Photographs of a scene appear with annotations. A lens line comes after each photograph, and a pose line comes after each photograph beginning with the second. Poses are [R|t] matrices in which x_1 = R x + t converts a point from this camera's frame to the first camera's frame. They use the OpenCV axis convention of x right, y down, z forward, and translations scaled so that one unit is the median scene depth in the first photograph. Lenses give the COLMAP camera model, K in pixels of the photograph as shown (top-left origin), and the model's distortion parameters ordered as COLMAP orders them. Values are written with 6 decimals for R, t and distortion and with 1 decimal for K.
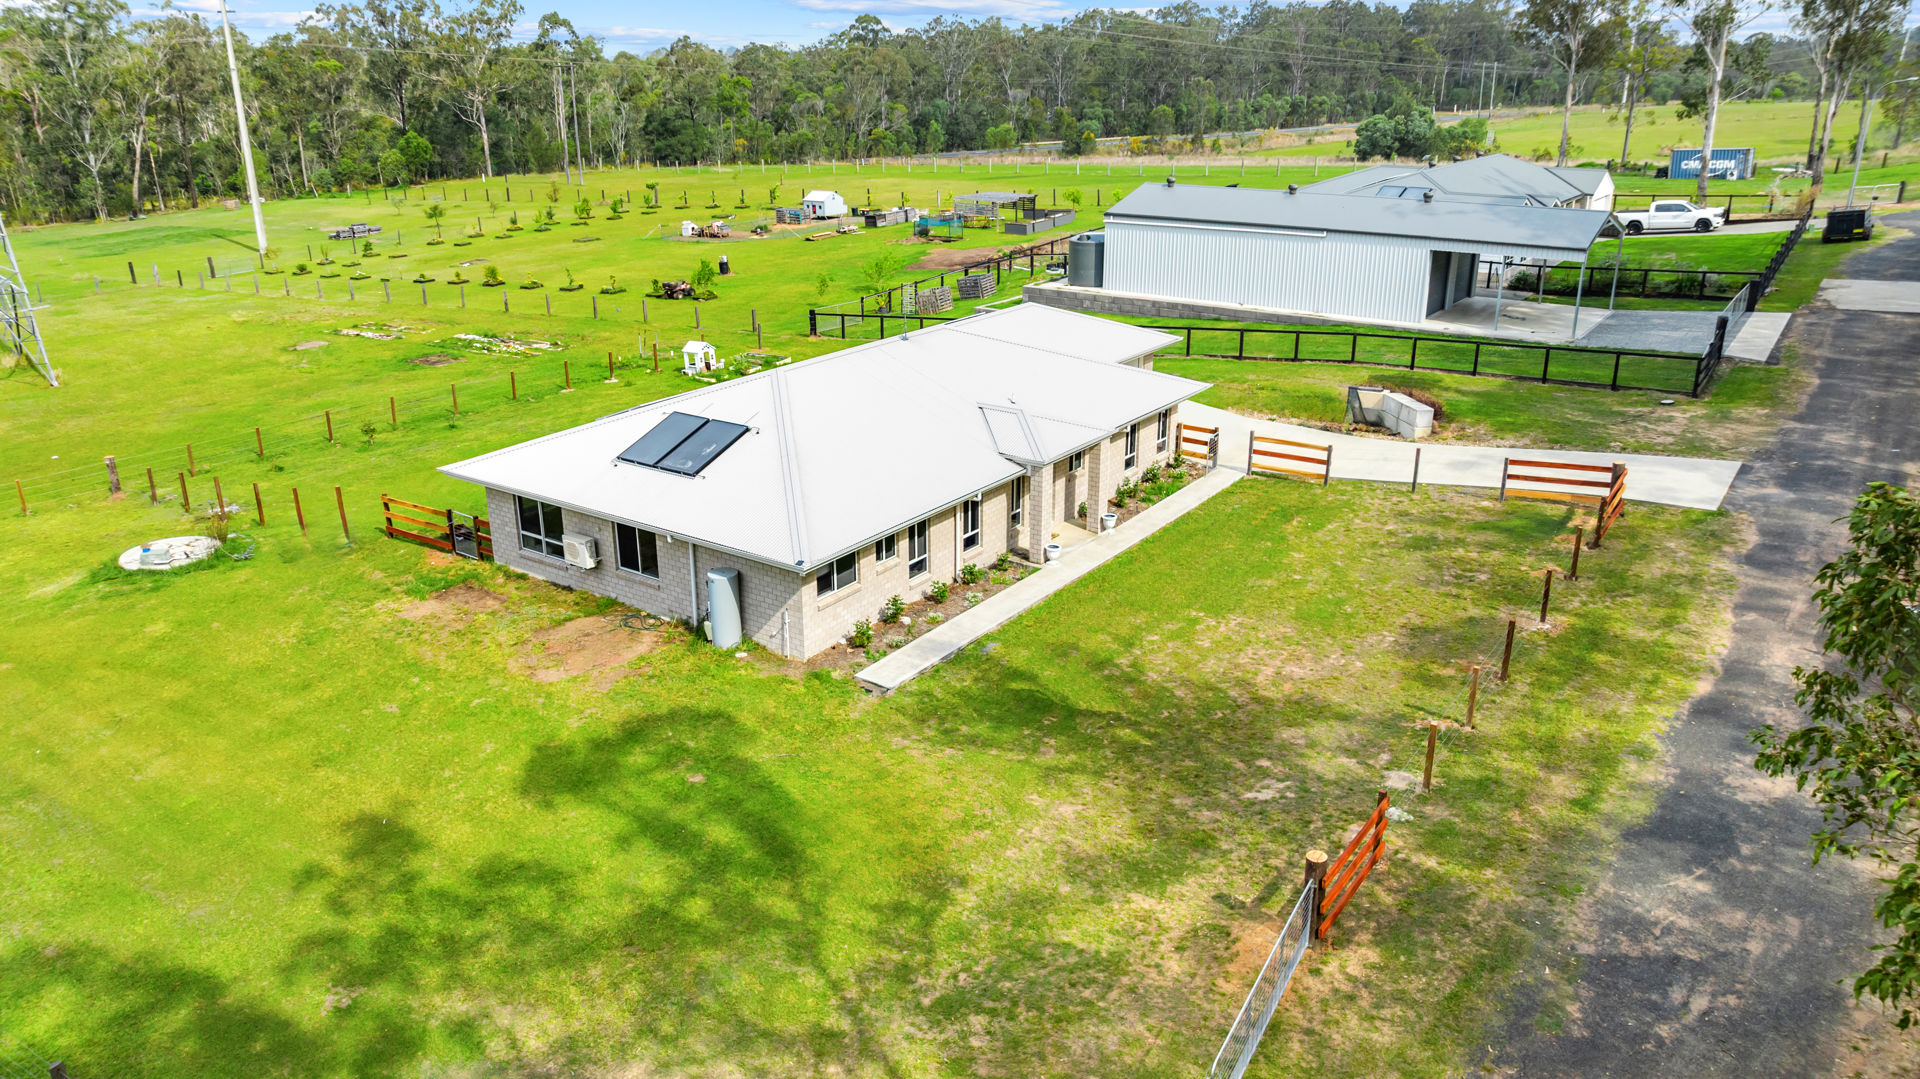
lens RADIAL K [[1358.4, 0, 960.0], [0, 1358.4, 539.5], [0, 0, 1]] dist [-0.012100, -0.007180]
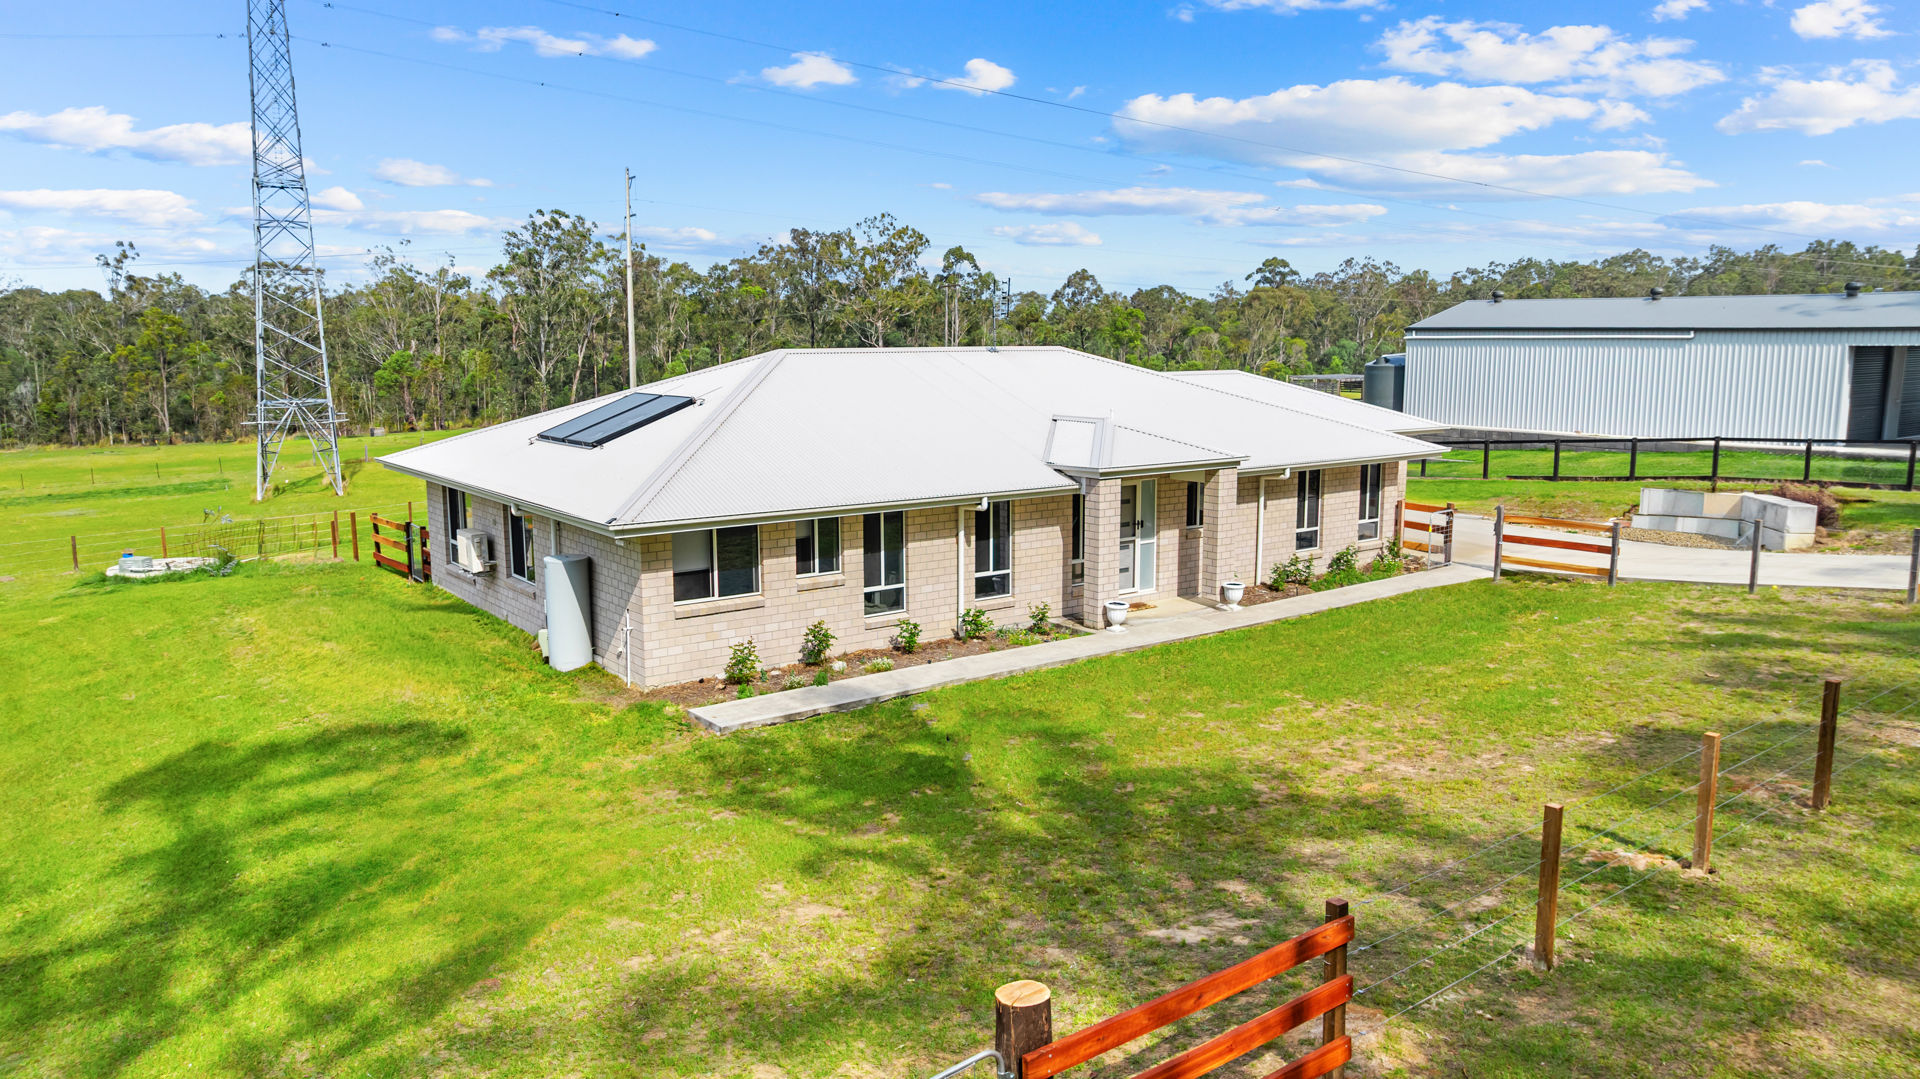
lens RADIAL K [[1358.4, 0, 960.0], [0, 1358.4, 539.5], [0, 0, 1]] dist [-0.012100, -0.007180]
pose [[0.950920, 0.048912, -0.305545, 0.180215], [-0.106465, 0.978859, -0.174643, 0.090252], [0.290544, 0.198602, 0.936024, 0.314606]]
